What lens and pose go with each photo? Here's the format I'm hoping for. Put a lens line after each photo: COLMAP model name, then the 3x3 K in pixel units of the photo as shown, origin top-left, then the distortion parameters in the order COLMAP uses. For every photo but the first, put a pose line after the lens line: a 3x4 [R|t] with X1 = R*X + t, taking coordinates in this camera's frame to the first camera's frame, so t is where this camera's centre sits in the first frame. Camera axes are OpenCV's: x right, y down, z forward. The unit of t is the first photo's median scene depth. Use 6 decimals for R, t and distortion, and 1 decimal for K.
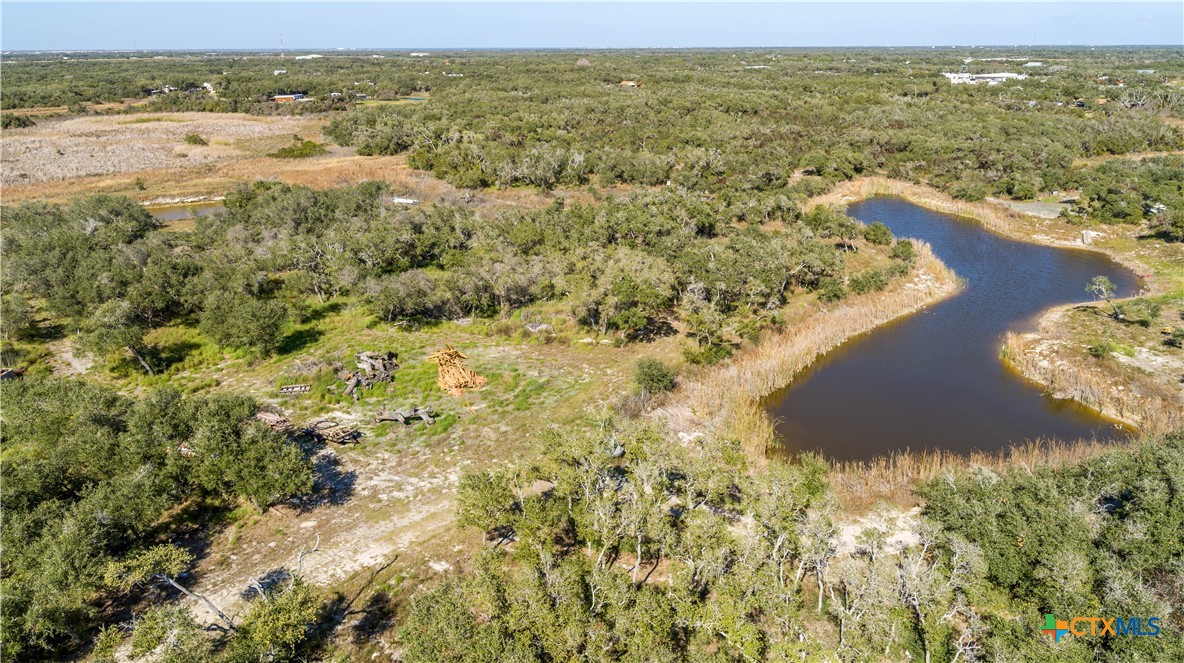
lens RADIAL K [[813.6, 0, 597.2], [0, 813.6, 327.3], [0, 0, 1]] dist [0.002288, -0.001983]
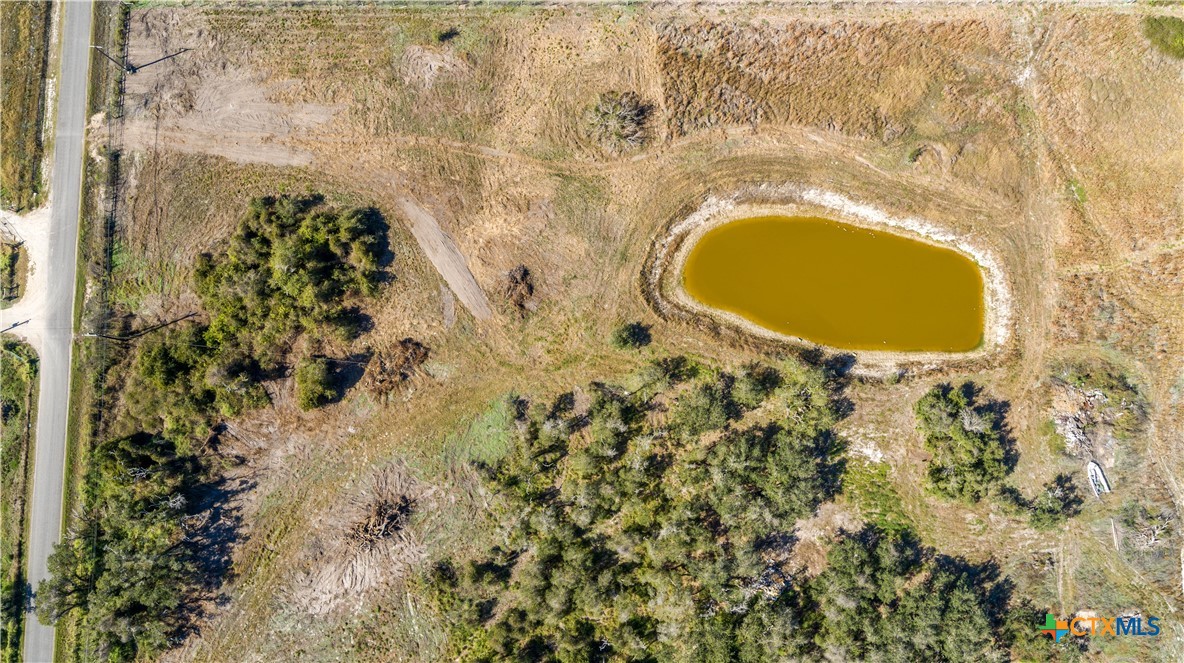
lens RADIAL K [[813.6, 0, 597.2], [0, 813.6, 327.3], [0, 0, 1]] dist [0.002288, -0.001983]
pose [[0.662047, 0.744321, -0.087639, -1.037522], [-0.254958, 0.333636, 0.907570, -1.404746], [0.704763, -0.578510, 0.410653, 0.627844]]
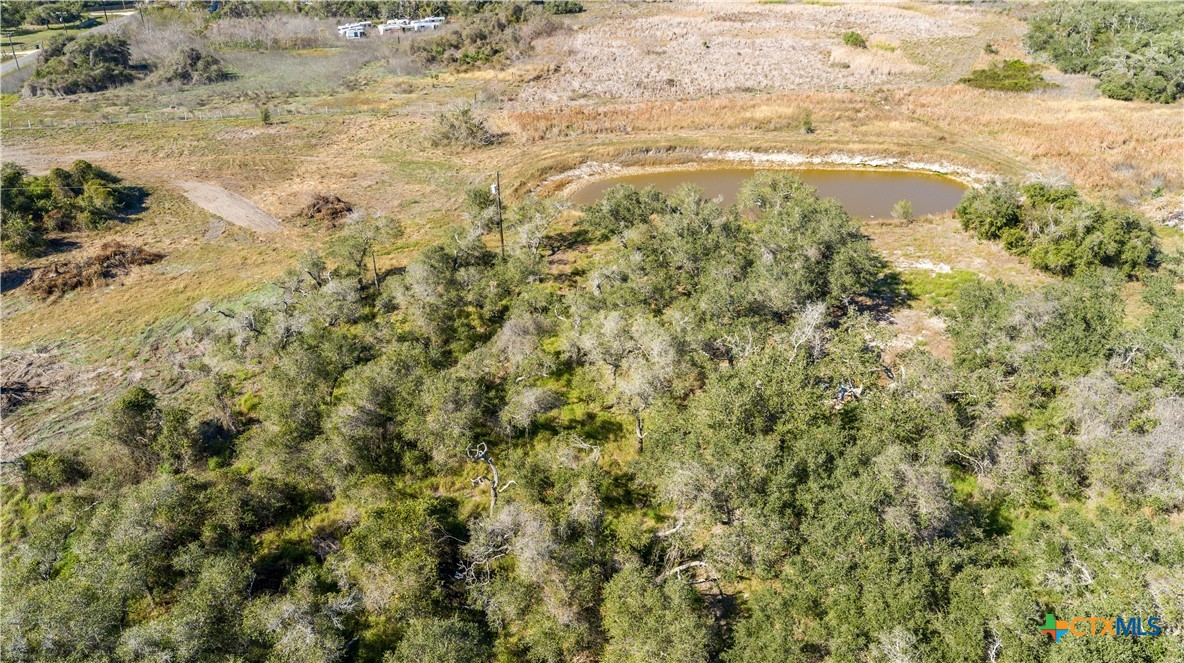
lens RADIAL K [[813.6, 0, 597.2], [0, 813.6, 327.3], [0, 0, 1]] dist [0.002288, -0.001983]
pose [[0.785474, 0.287152, -0.548246, -0.479393], [-0.203103, 0.956387, 0.209936, -0.213076], [0.584619, -0.053549, 0.809539, 0.551264]]
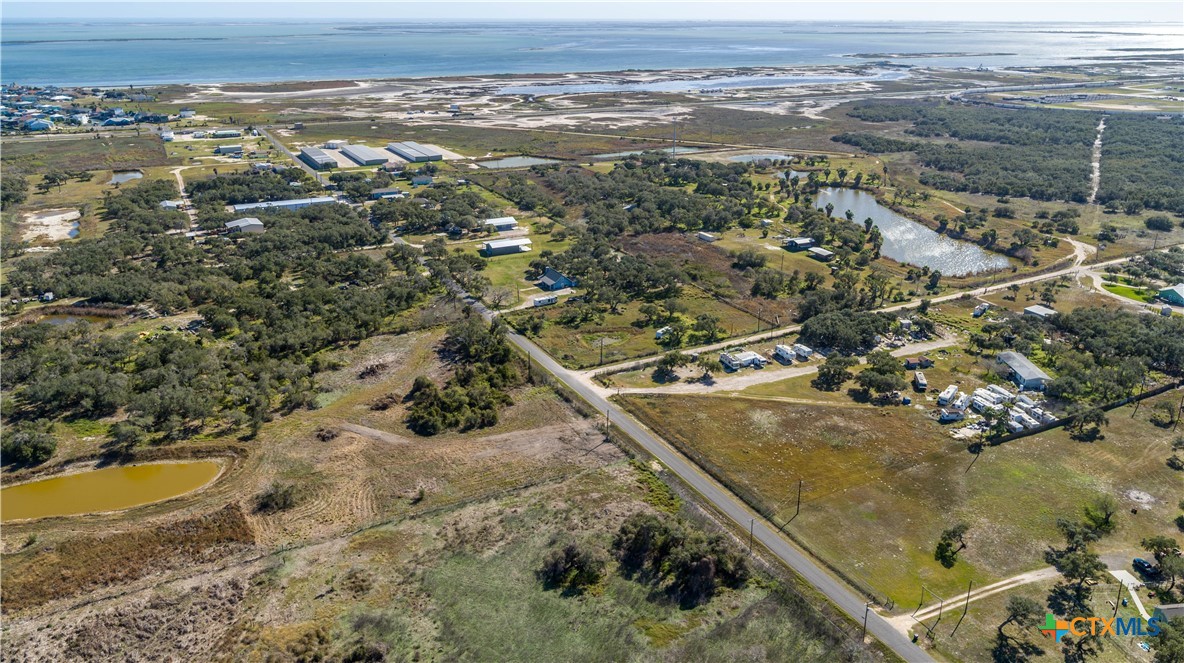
lens RADIAL K [[848.2, 0, 592.0], [0, 848.2, 331.5], [0, 0, 1]] dist [0.006468, -0.001926]
pose [[-0.929894, -0.127672, 0.344959, -2.857210], [0.121039, 0.779389, 0.614738, -1.751103], [-0.347342, 0.613394, -0.709296, 2.478516]]
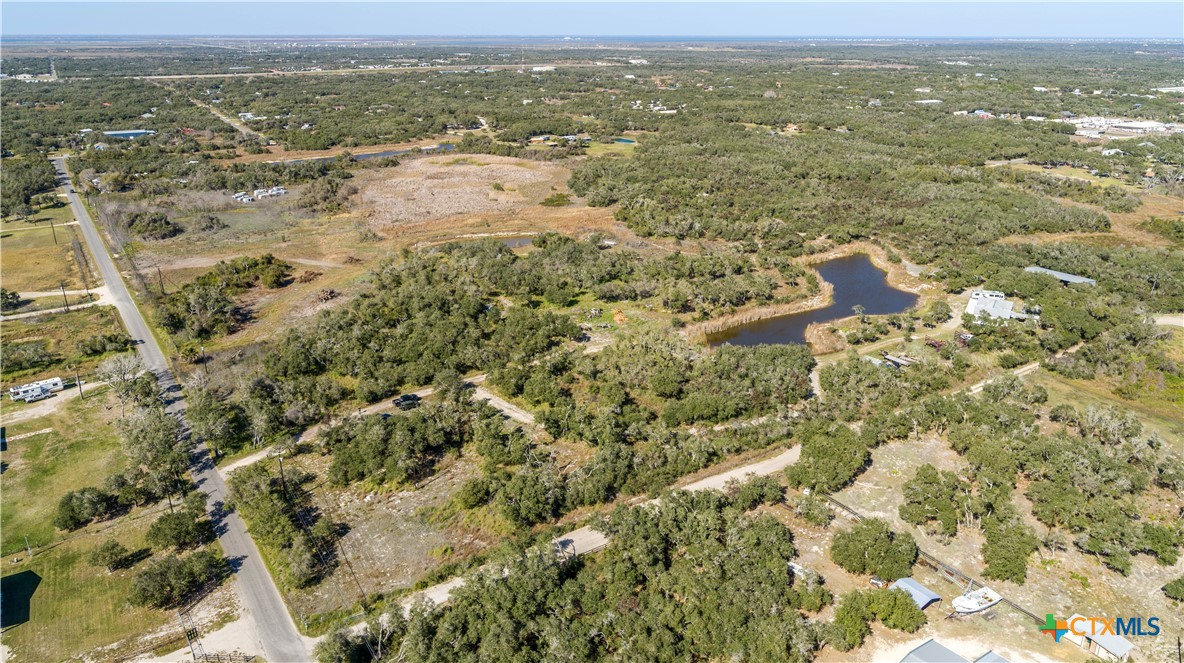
lens RADIAL K [[813.6, 0, 597.2], [0, 813.6, 327.3], [0, 0, 1]] dist [0.002288, -0.001983]
pose [[0.967903, 0.091892, -0.233923, 0.401869], [-0.088459, 0.995762, 0.025147, 0.019455], [0.235243, -0.003647, 0.971930, -1.740248]]
